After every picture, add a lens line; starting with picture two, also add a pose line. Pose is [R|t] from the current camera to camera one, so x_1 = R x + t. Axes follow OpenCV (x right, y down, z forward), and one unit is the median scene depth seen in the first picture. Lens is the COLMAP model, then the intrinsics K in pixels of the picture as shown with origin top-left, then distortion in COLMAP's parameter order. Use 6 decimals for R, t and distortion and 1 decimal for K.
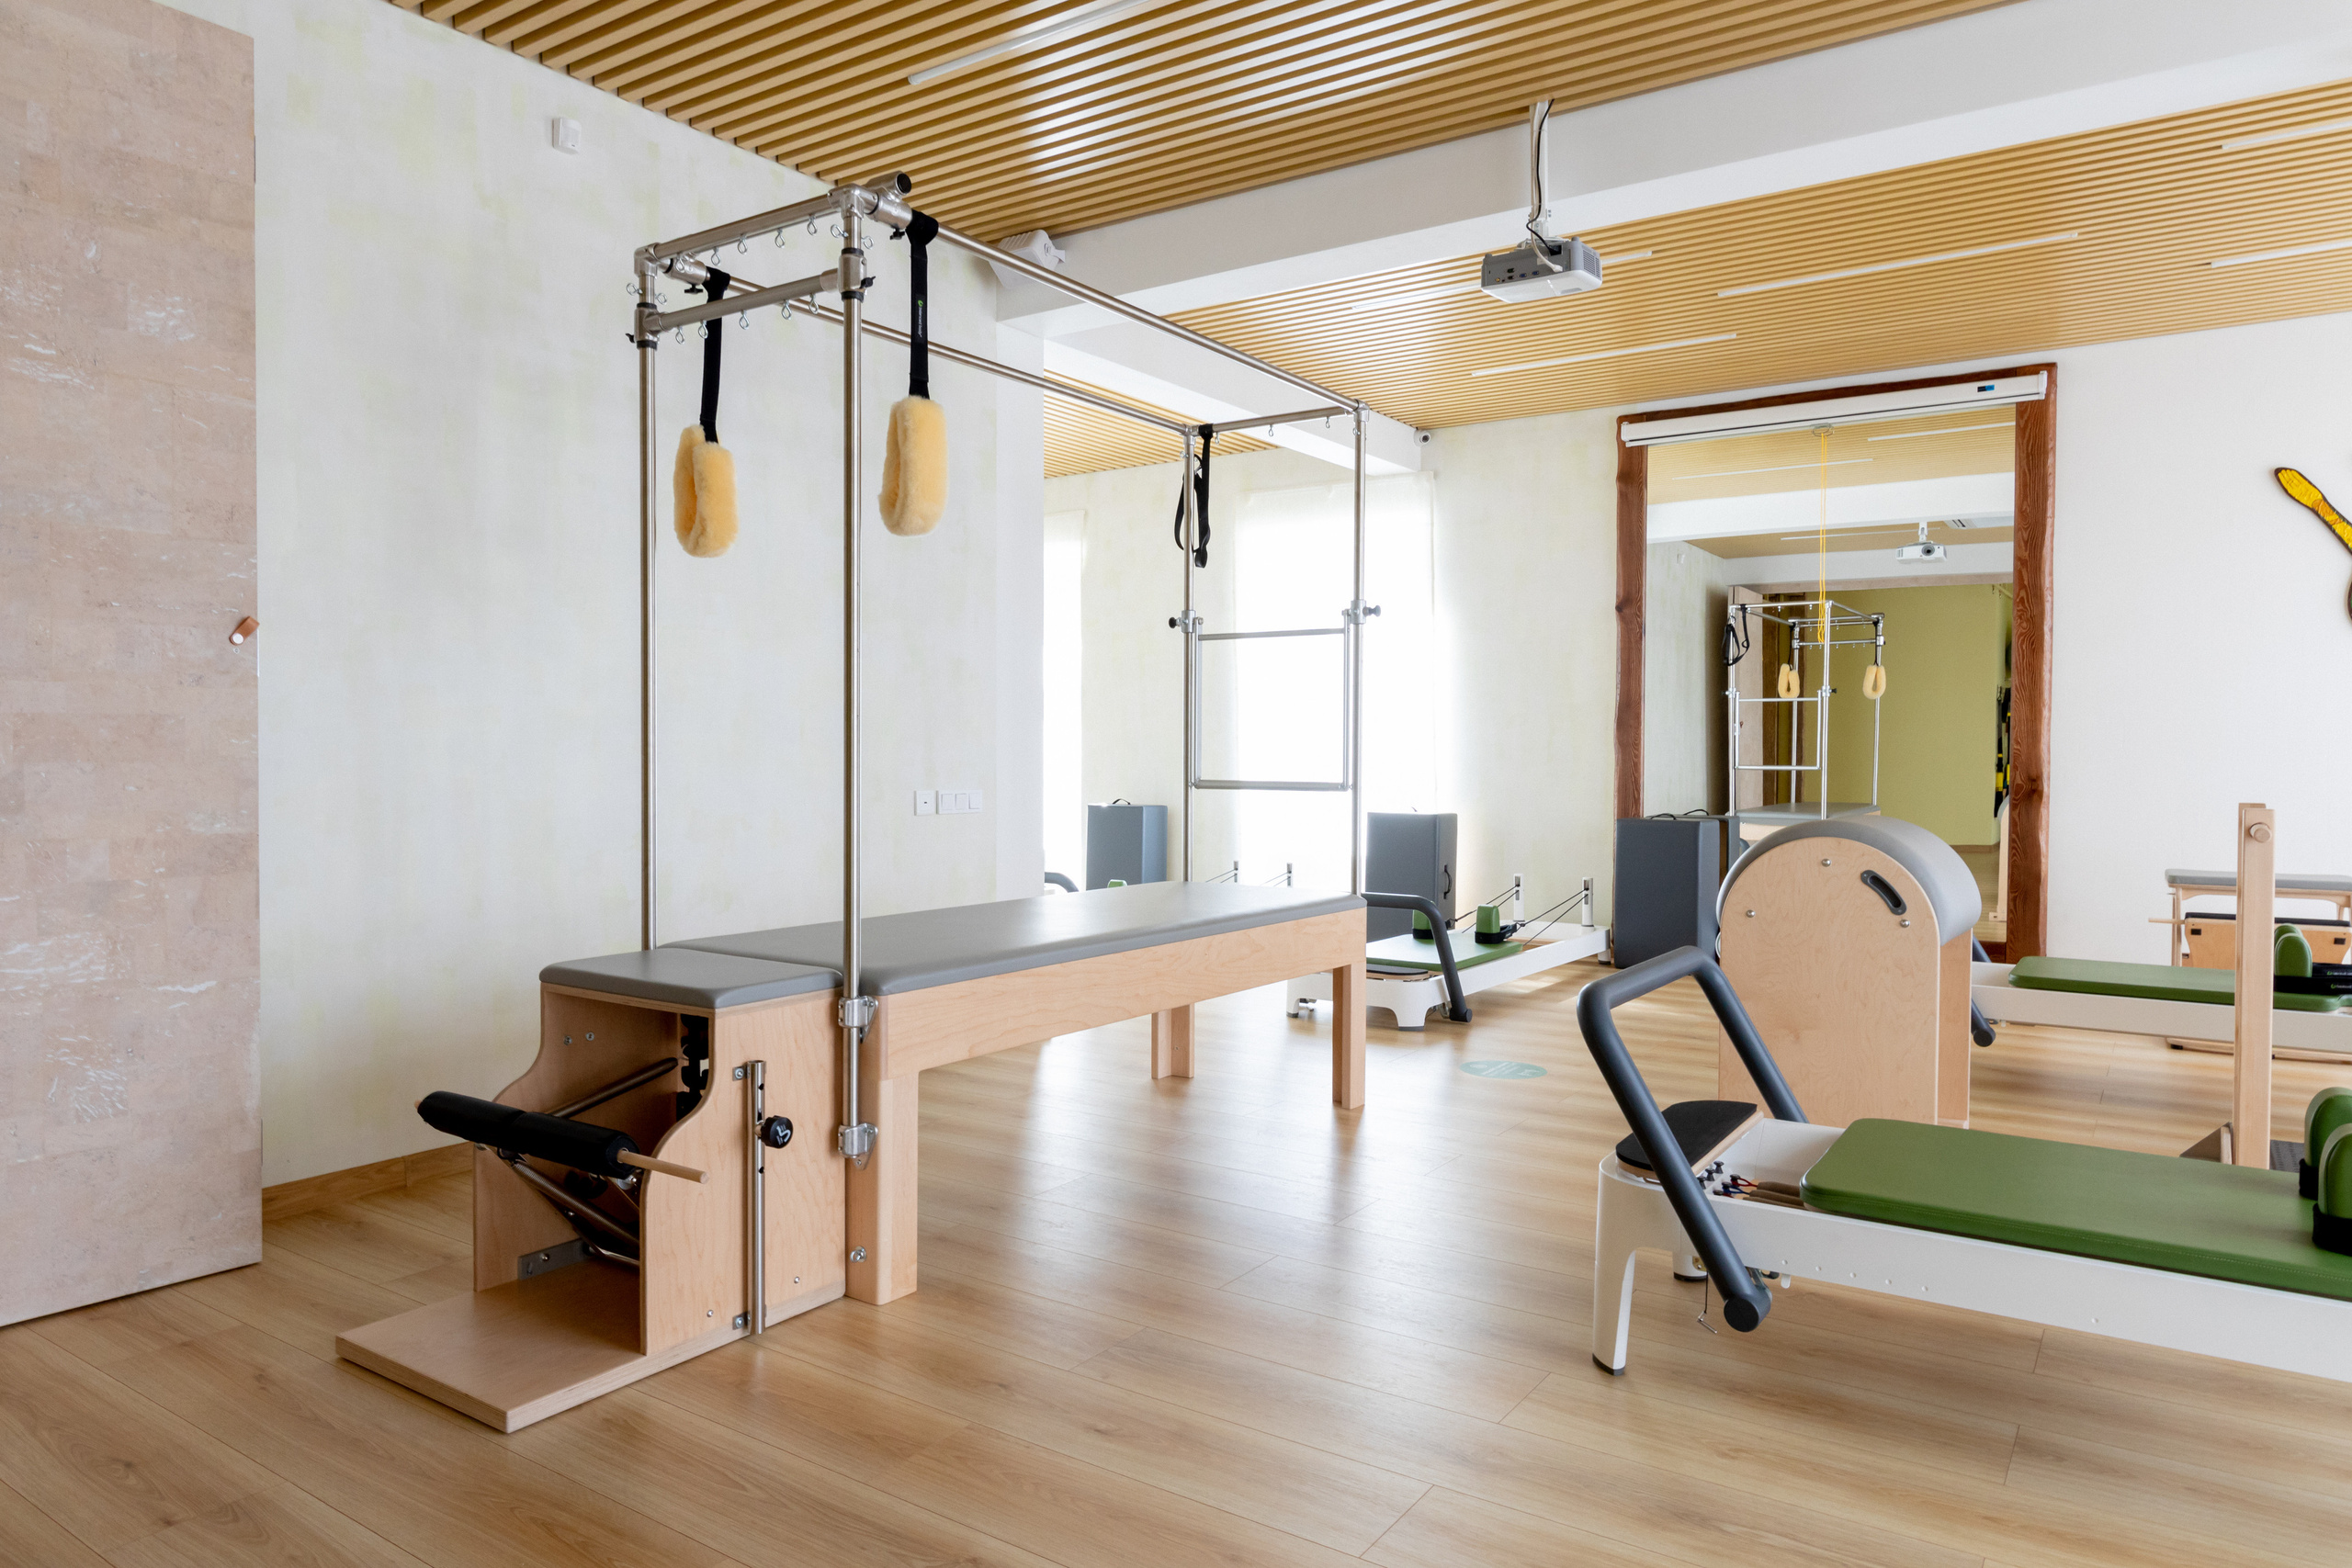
lens RADIAL K [[1498.1, 0, 1176.0], [0, 1498.1, 784.0], [0, 0, 1]] dist [-0.000690, 0.000037]
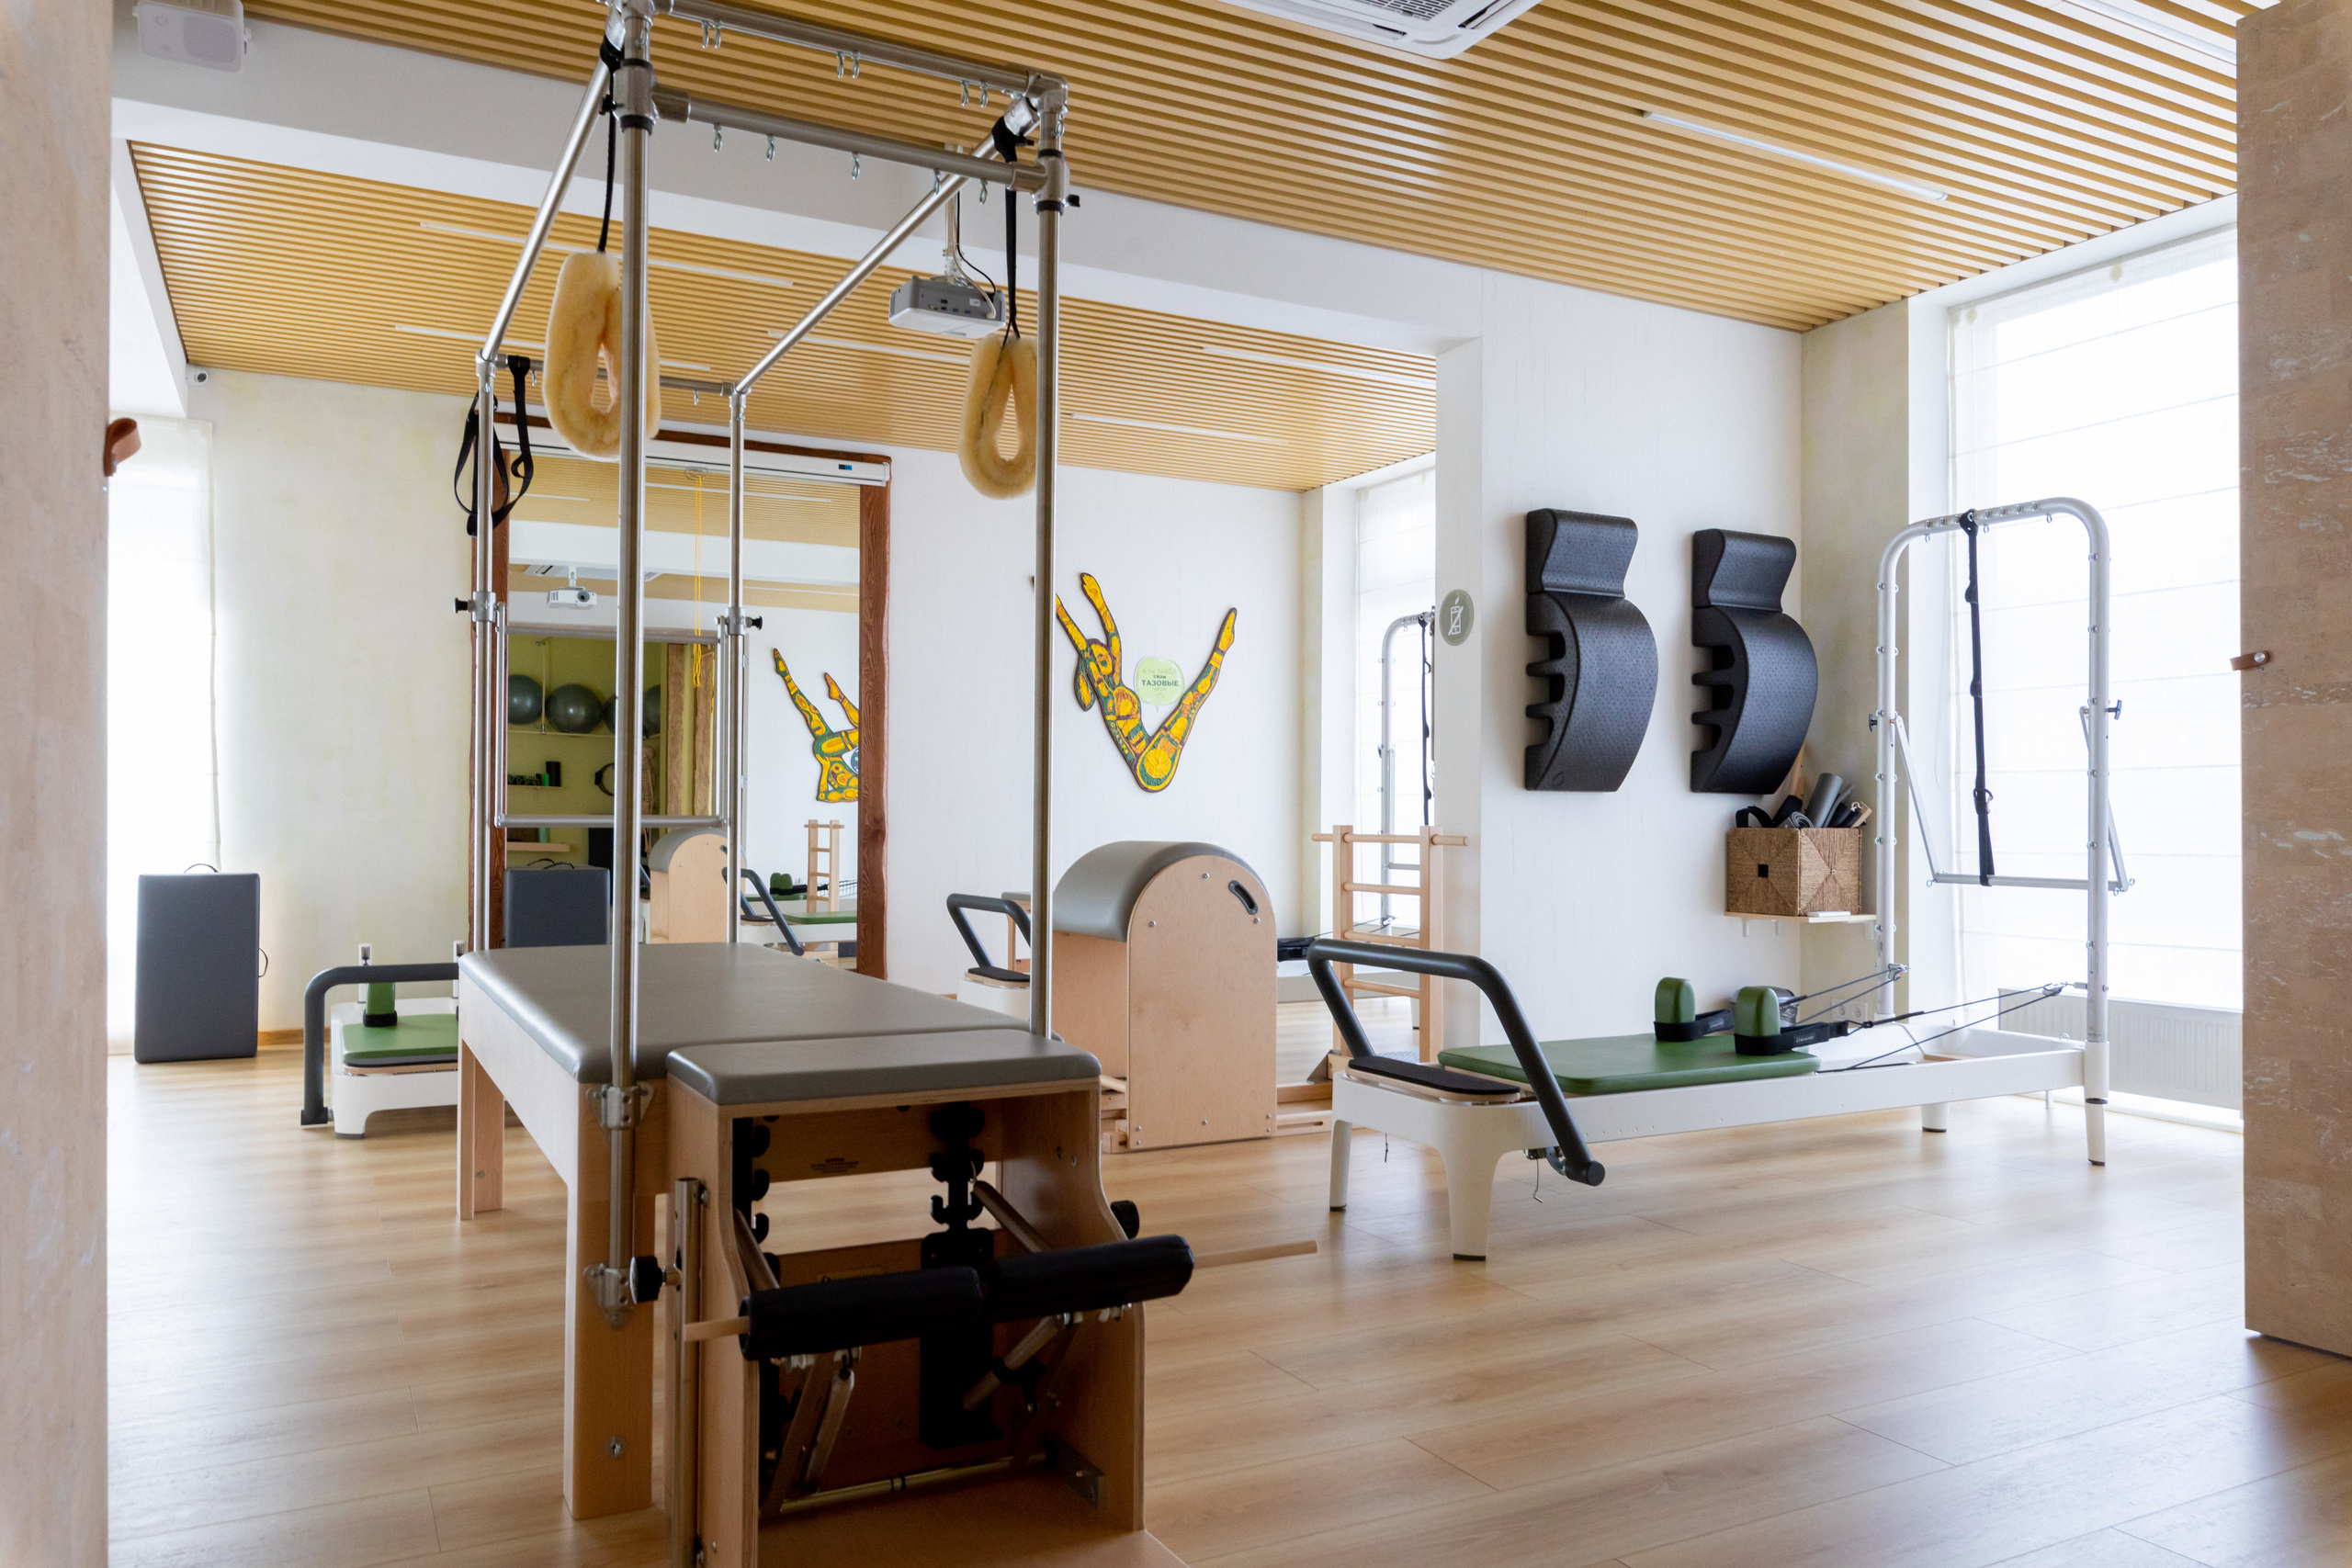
lens RADIAL K [[1655.3, 0, 1175.2], [0, 1655.3, 803.4], [0, 0, 1]] dist [0.001265, -0.001430]
pose [[0.455308, 0.006284, 0.890312, -0.437929], [0.018010, 0.999705, -0.016267, 0.008705], [-0.890152, 0.023441, 0.455061, 0.232528]]
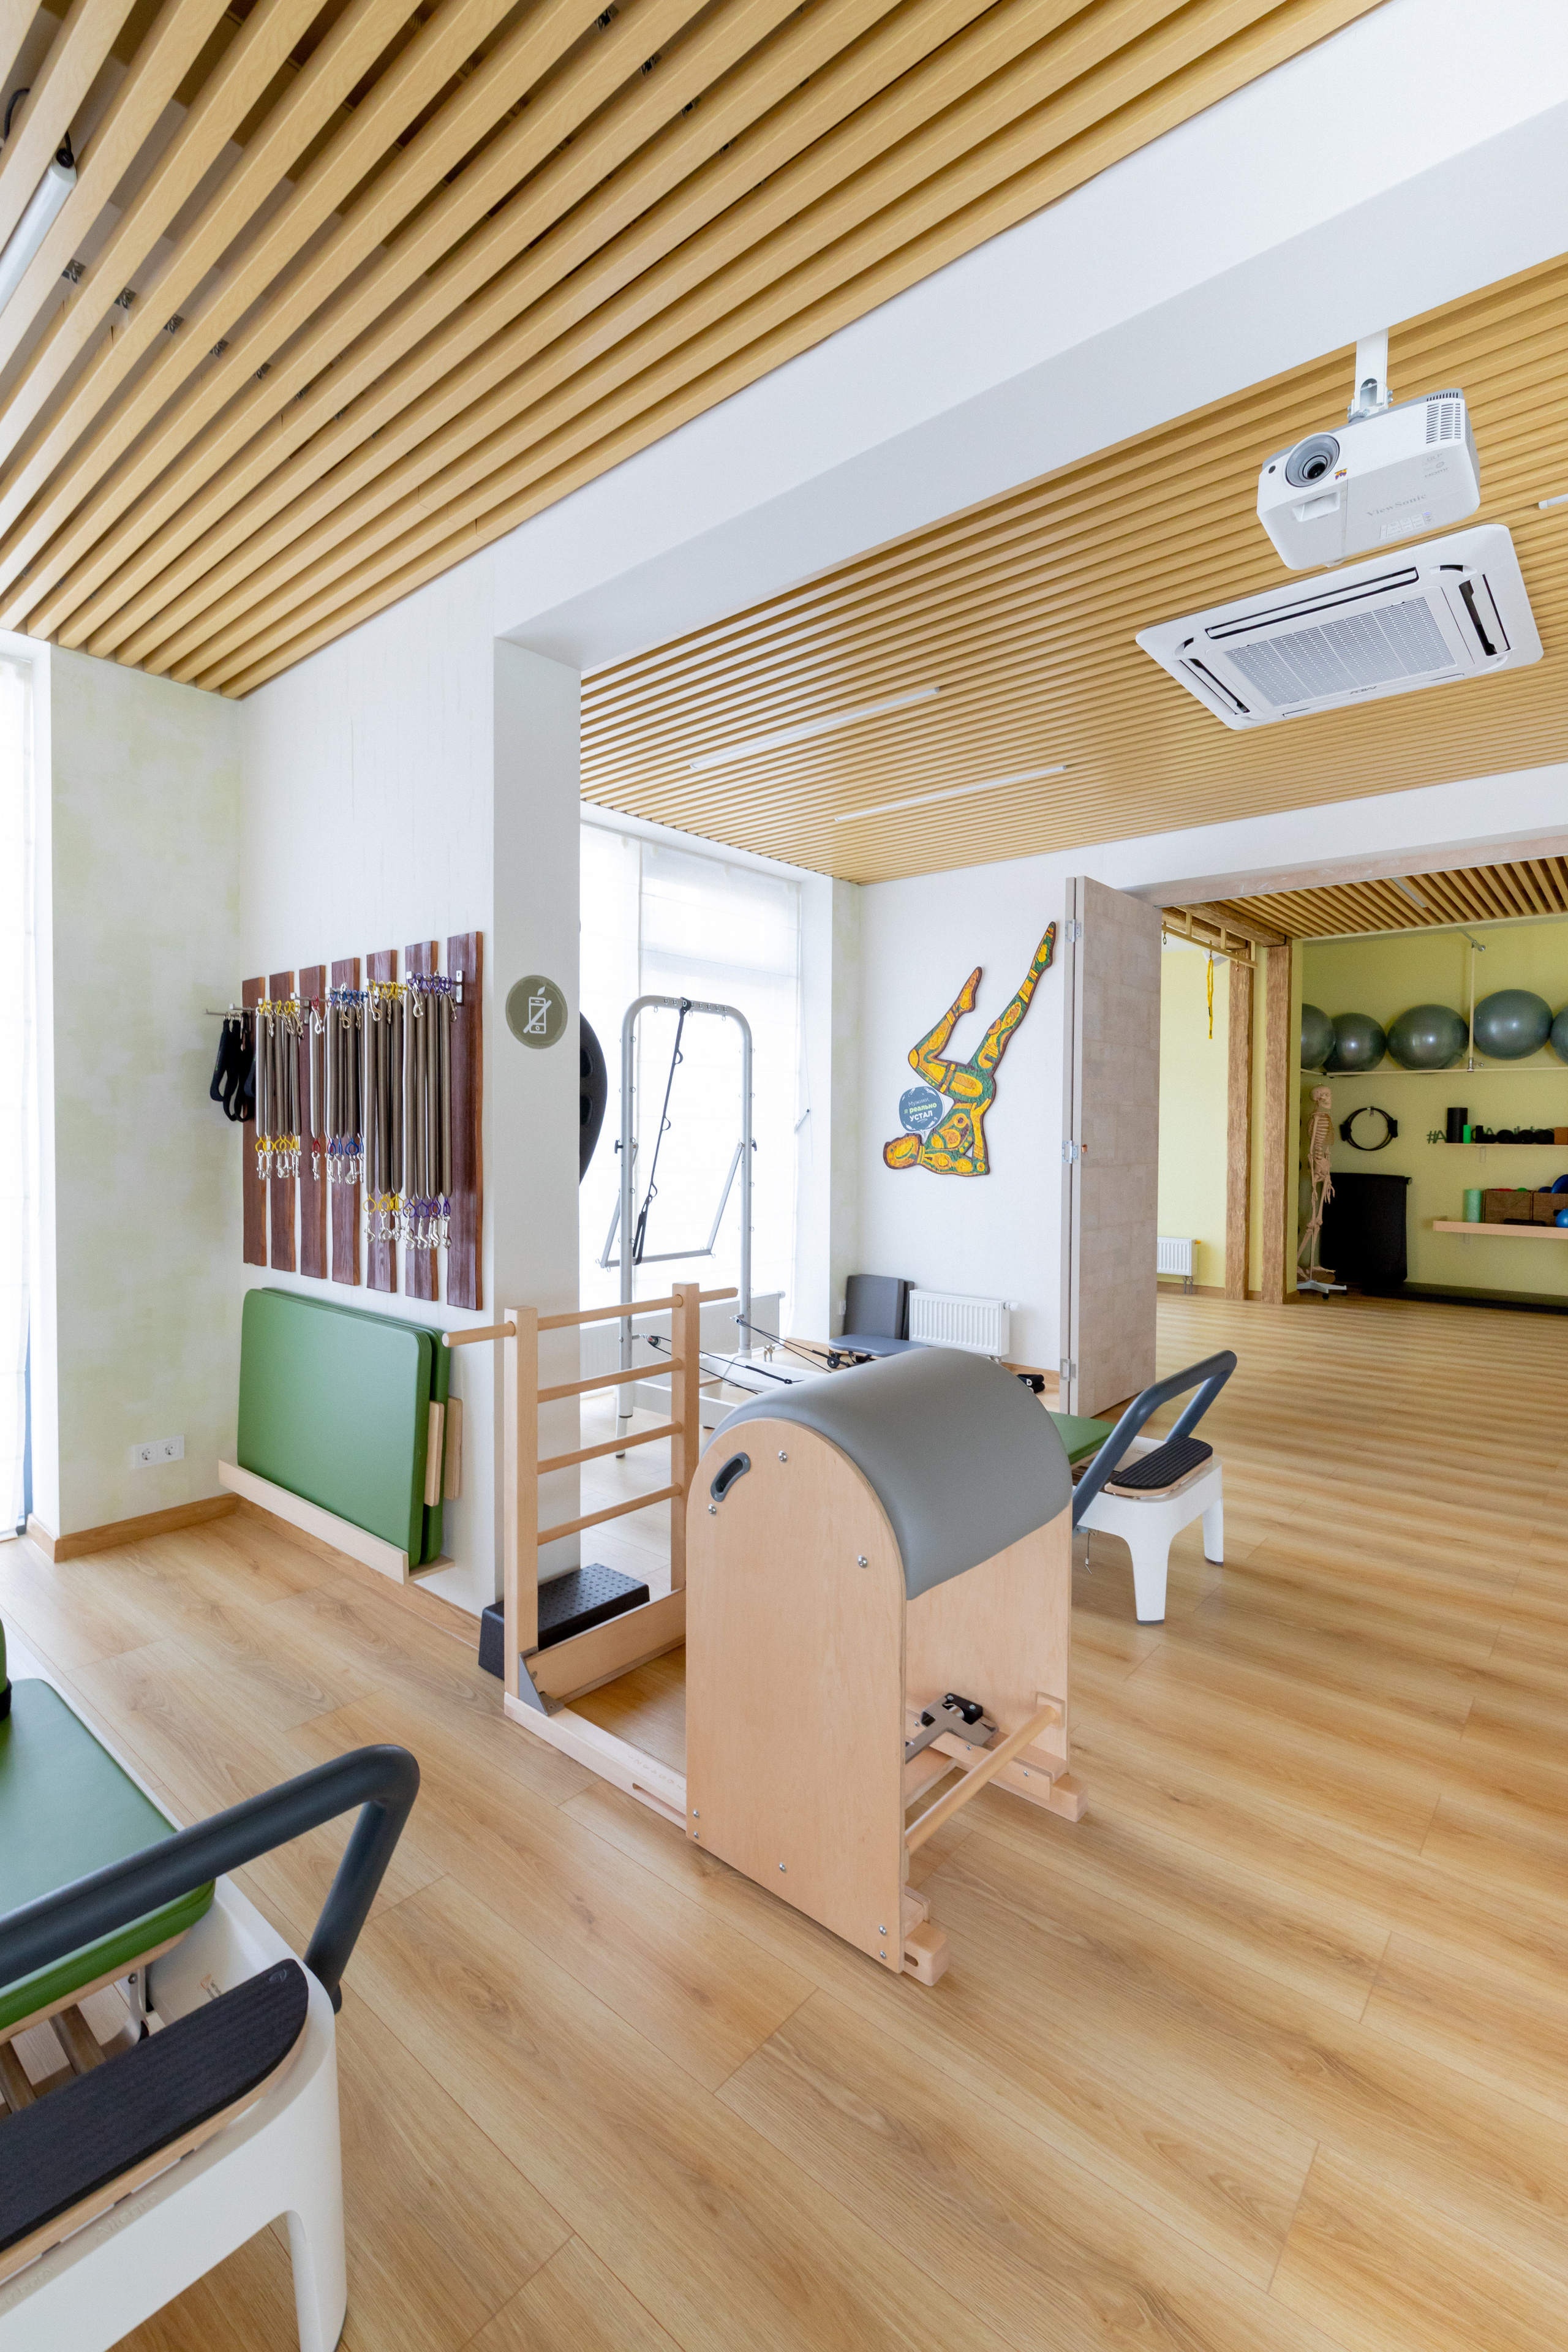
lens RADIAL K [[1036.7, 0, 809.4], [0, 1036.7, 1152.5], [0, 0, 1]] dist [0.000664, -0.000035]
pose [[-0.996530, -0.013700, 0.082097, 0.261709], [-0.009564, 0.998675, 0.050567, -0.066339], [-0.082681, 0.049607, -0.995341, 0.908212]]
